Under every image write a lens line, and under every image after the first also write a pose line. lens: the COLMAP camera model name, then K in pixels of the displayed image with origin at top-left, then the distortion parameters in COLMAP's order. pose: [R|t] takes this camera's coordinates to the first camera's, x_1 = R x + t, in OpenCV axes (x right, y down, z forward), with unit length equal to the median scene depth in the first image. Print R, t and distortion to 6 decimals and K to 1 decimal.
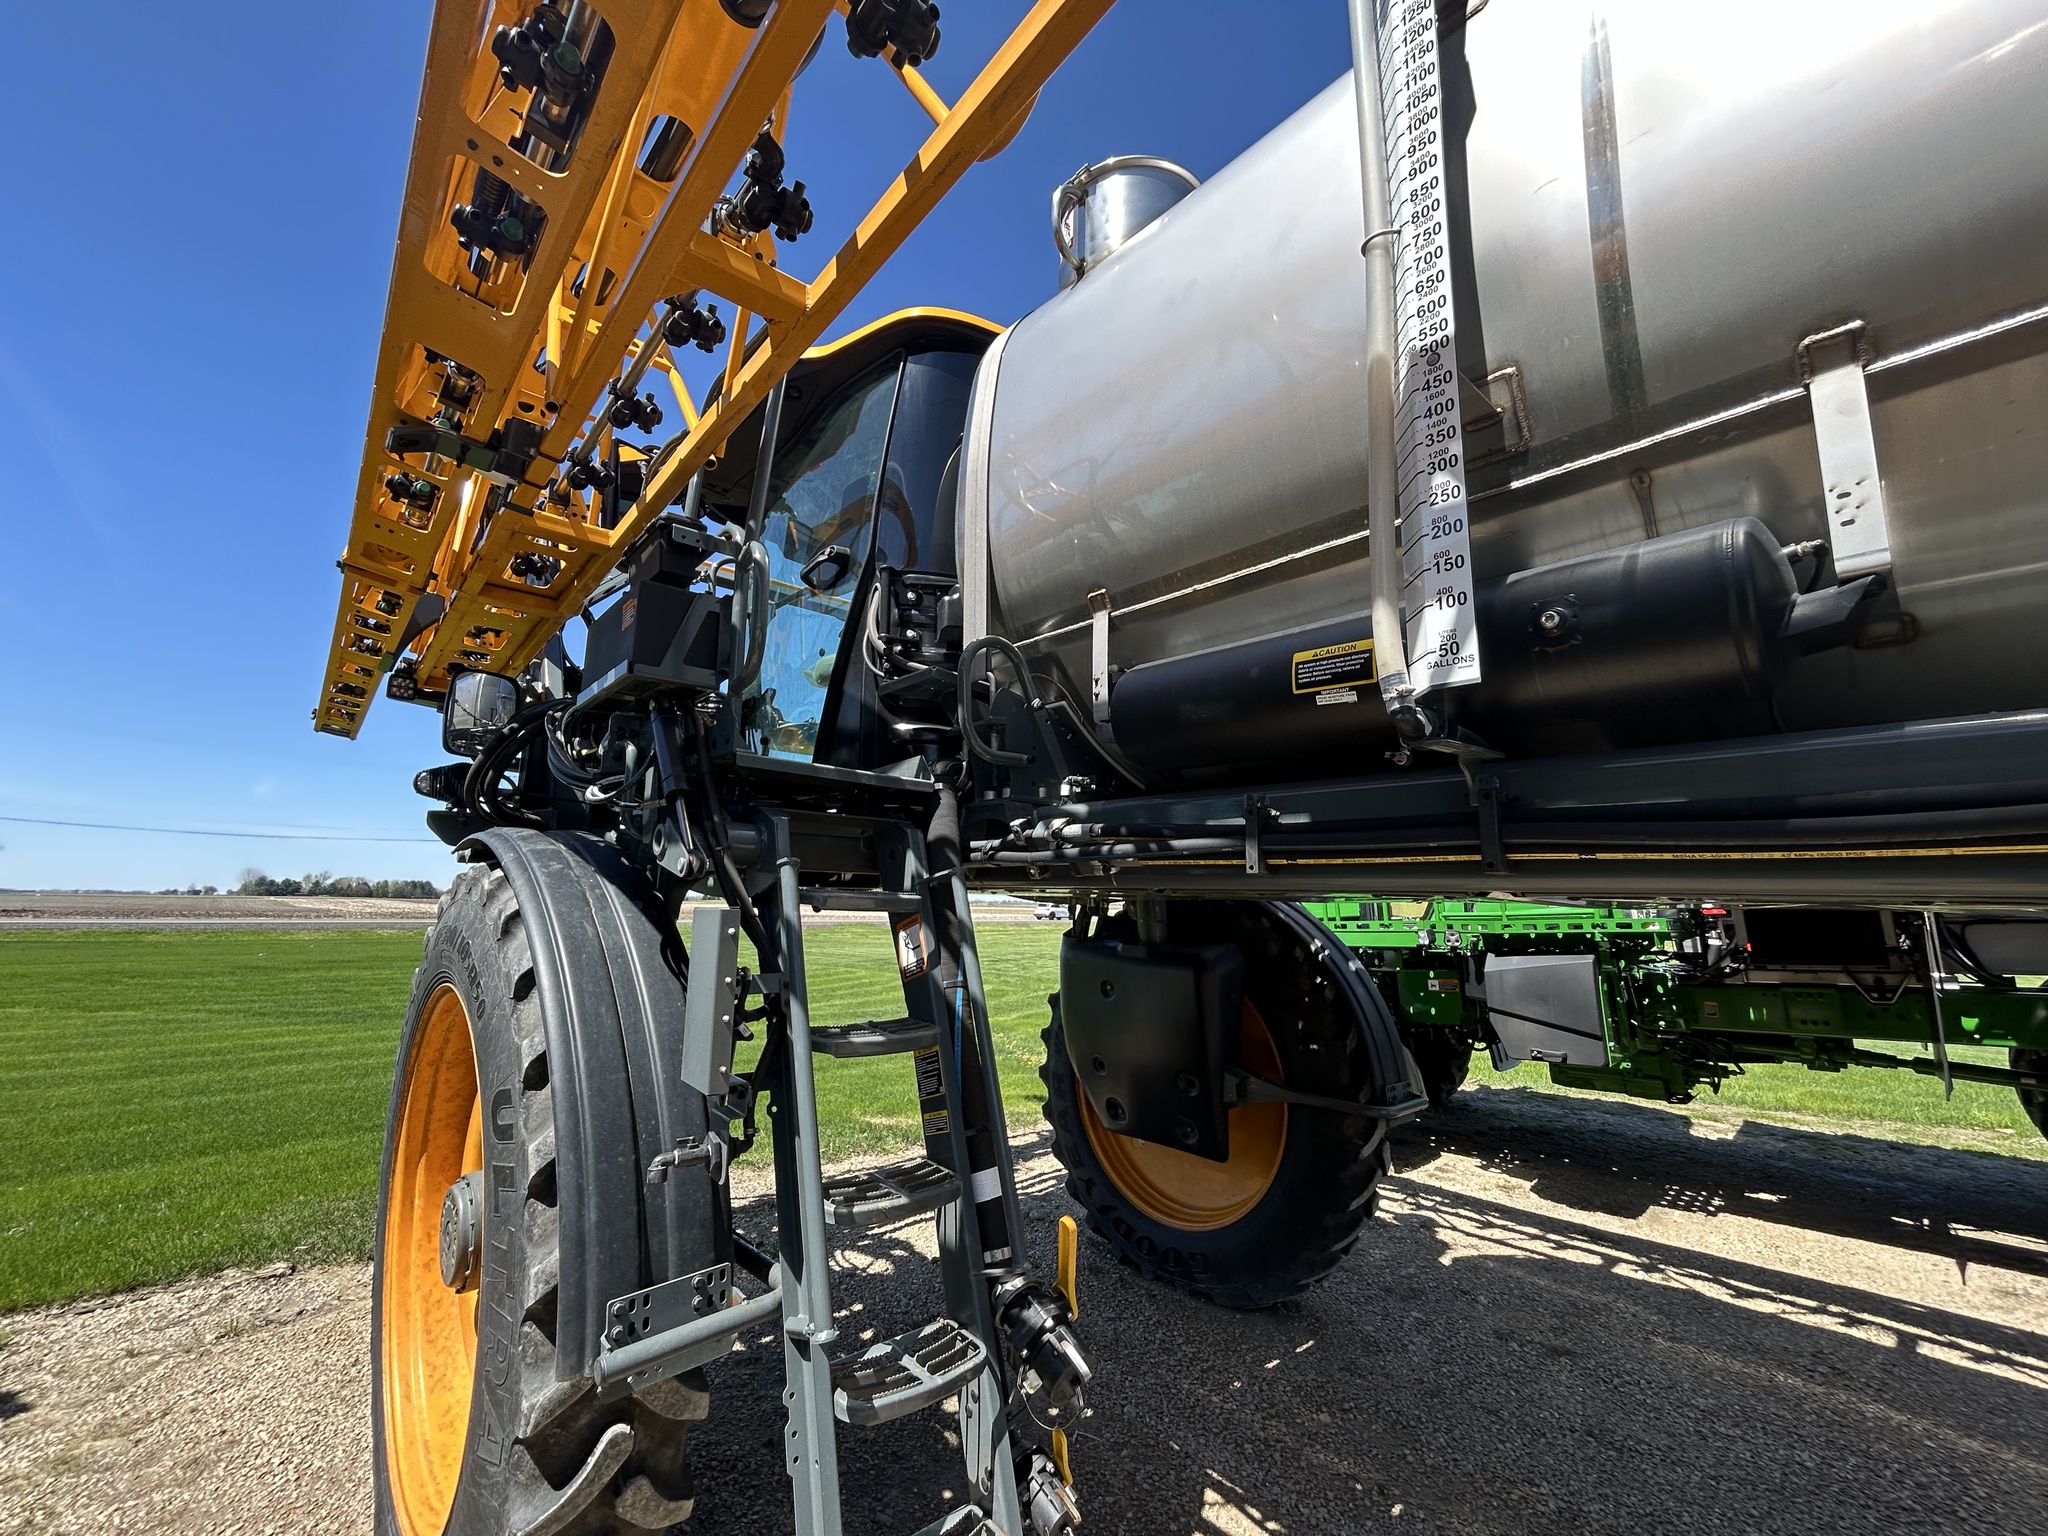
lens RADIAL K [[825.5, 0, 1024.6], [0, 825.5, 769.7], [0, 0, 1]] dist [-0.000432, -0.000228]
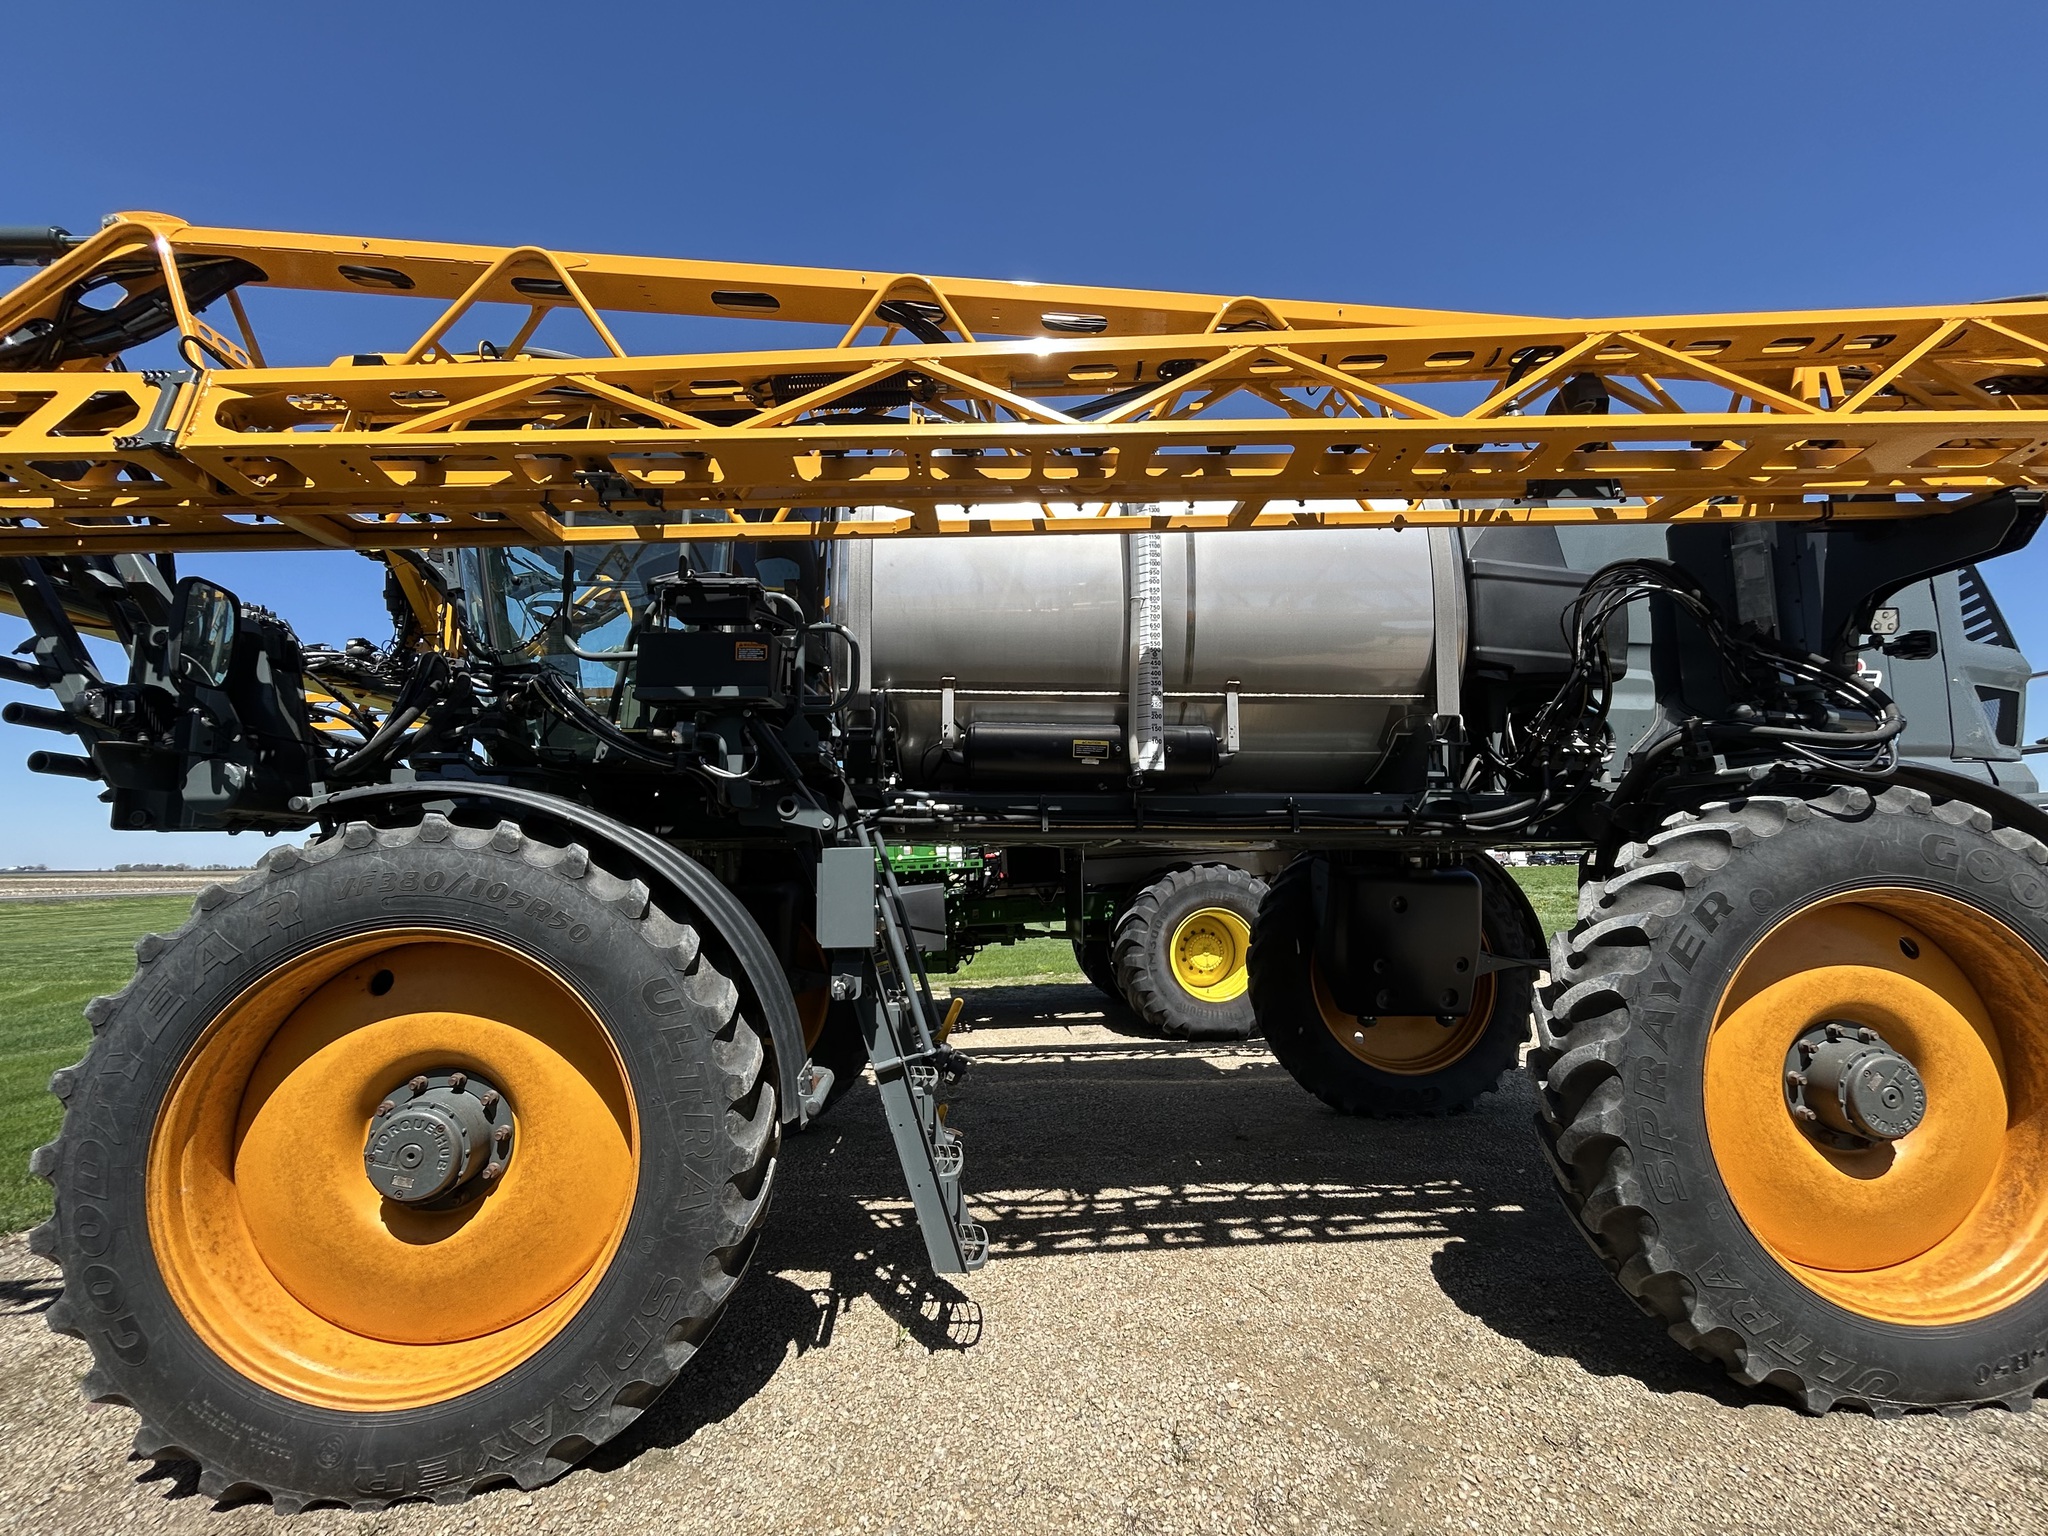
lens RADIAL K [[825.5, 0, 1032.9], [0, 825.5, 773.0], [0, 0, 1]] dist [-0.000432, -0.000228]
pose [[0.615932, 0.066611, 0.784978, -0.611812], [-0.109455, 0.993991, 0.001537, -0.013919], [-0.780159, -0.086867, 0.619521, -0.148094]]
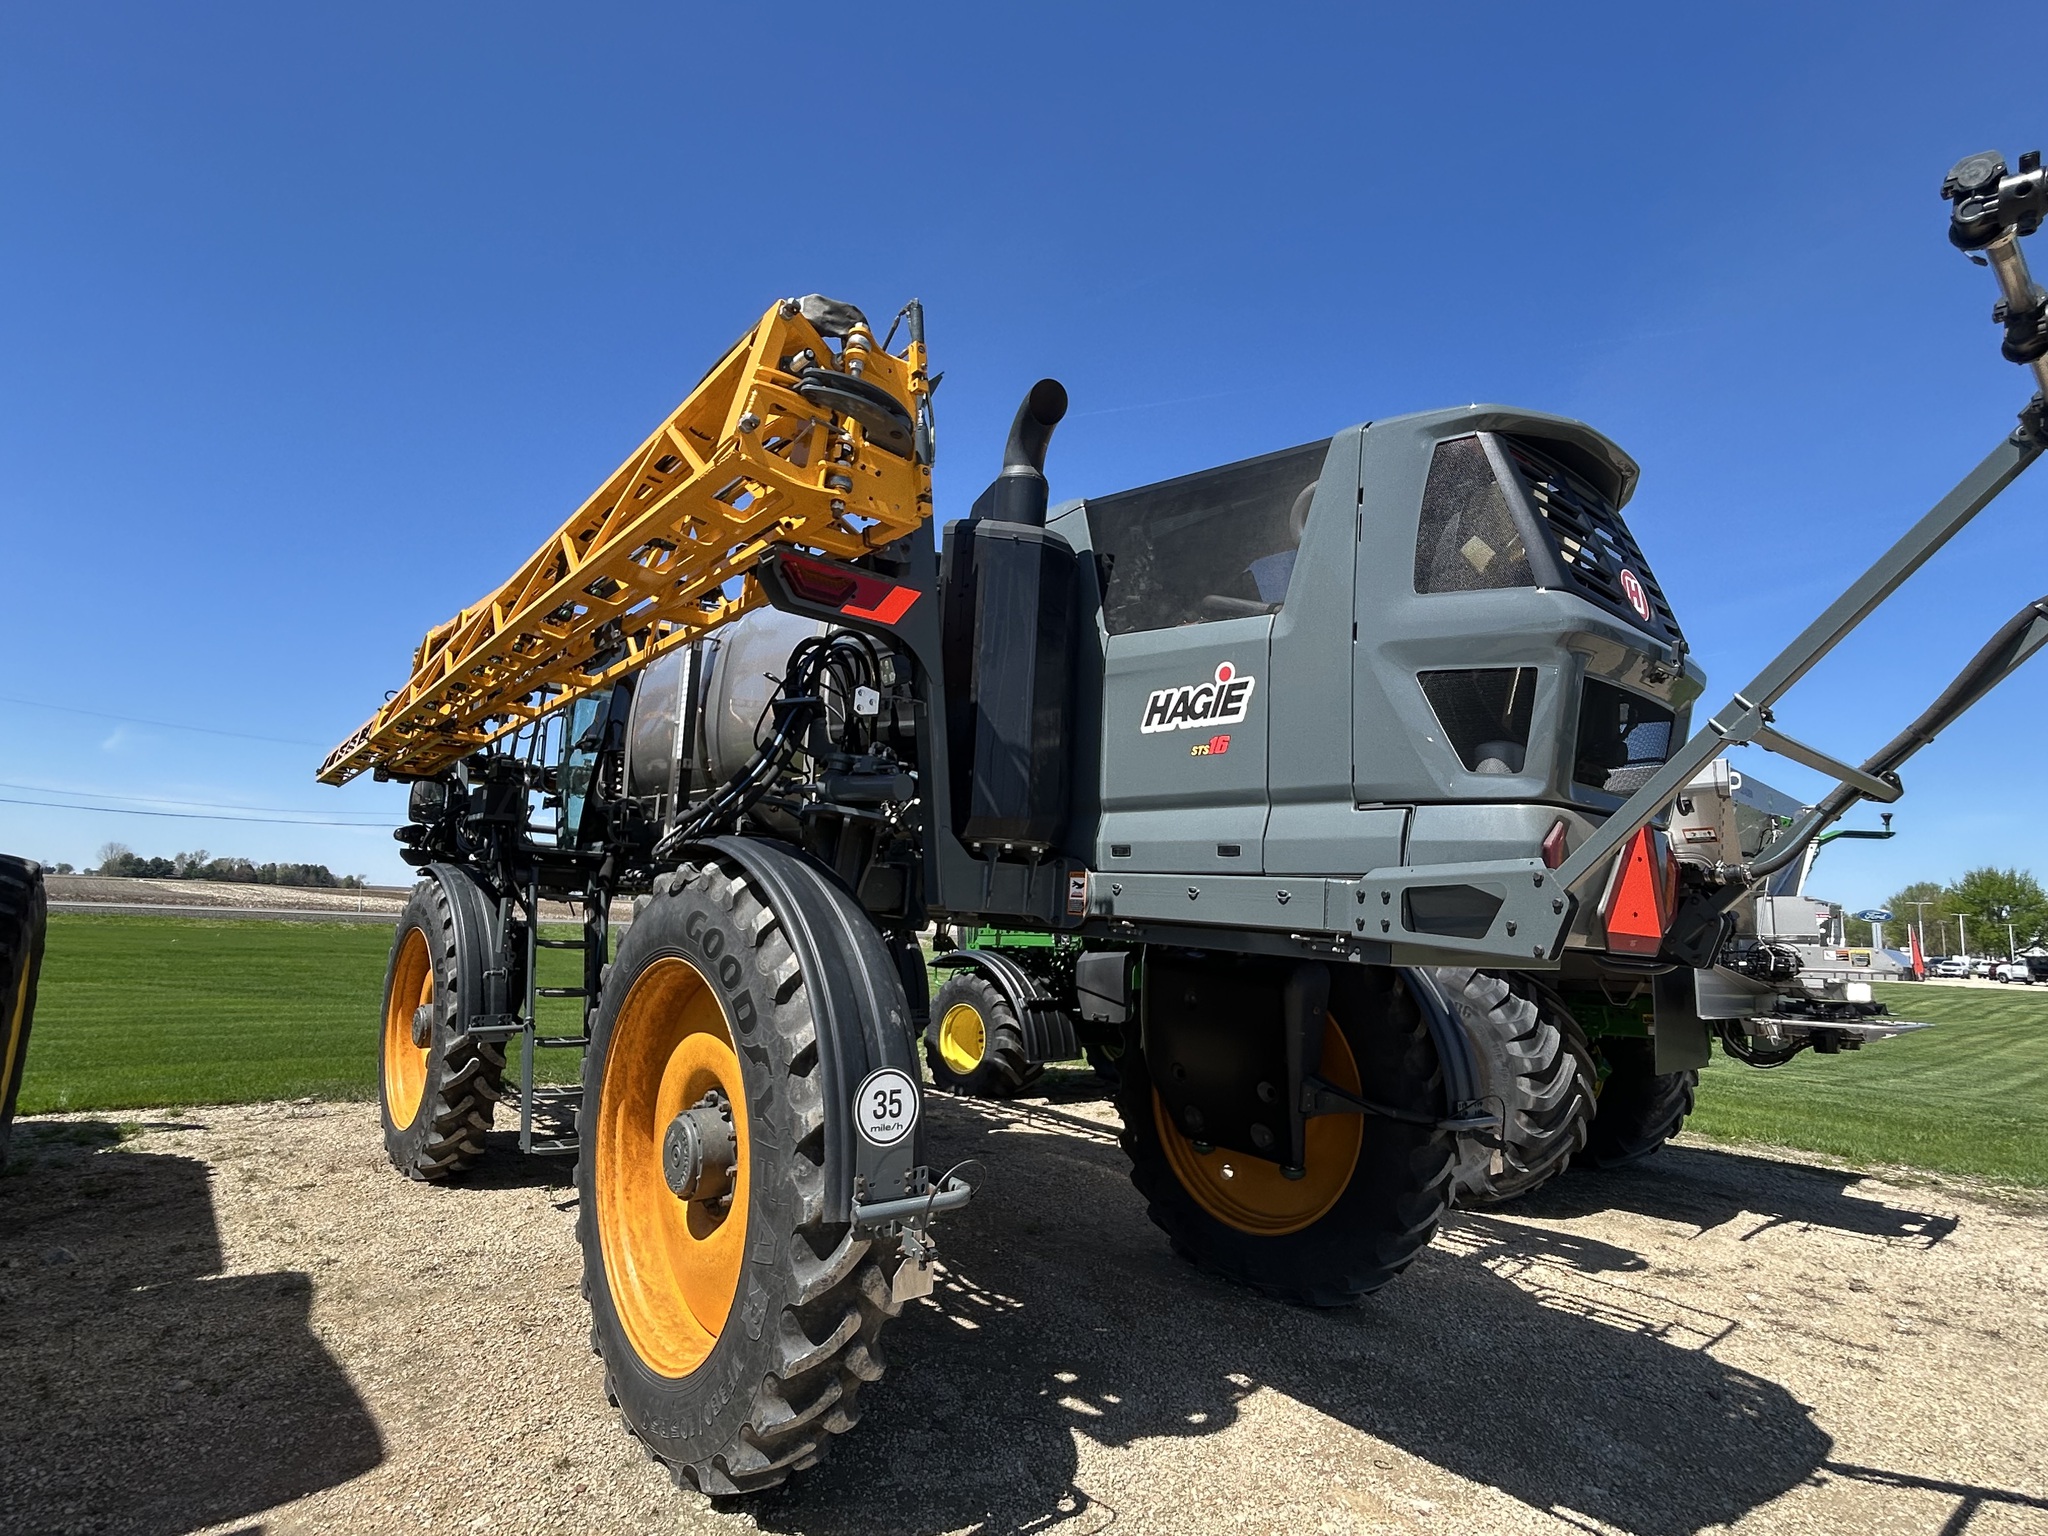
lens RADIAL K [[1063.2, 0, 1025.5], [0, 1063.2, 769.1], [0, 0, 1]] dist [-0.001168, -0.000143]
pose [[0.998774, 0.026626, -0.041734, 0.728048], [-0.025655, 0.999391, 0.023632, -0.195954], [0.042338, -0.022533, 0.998849, -1.224935]]
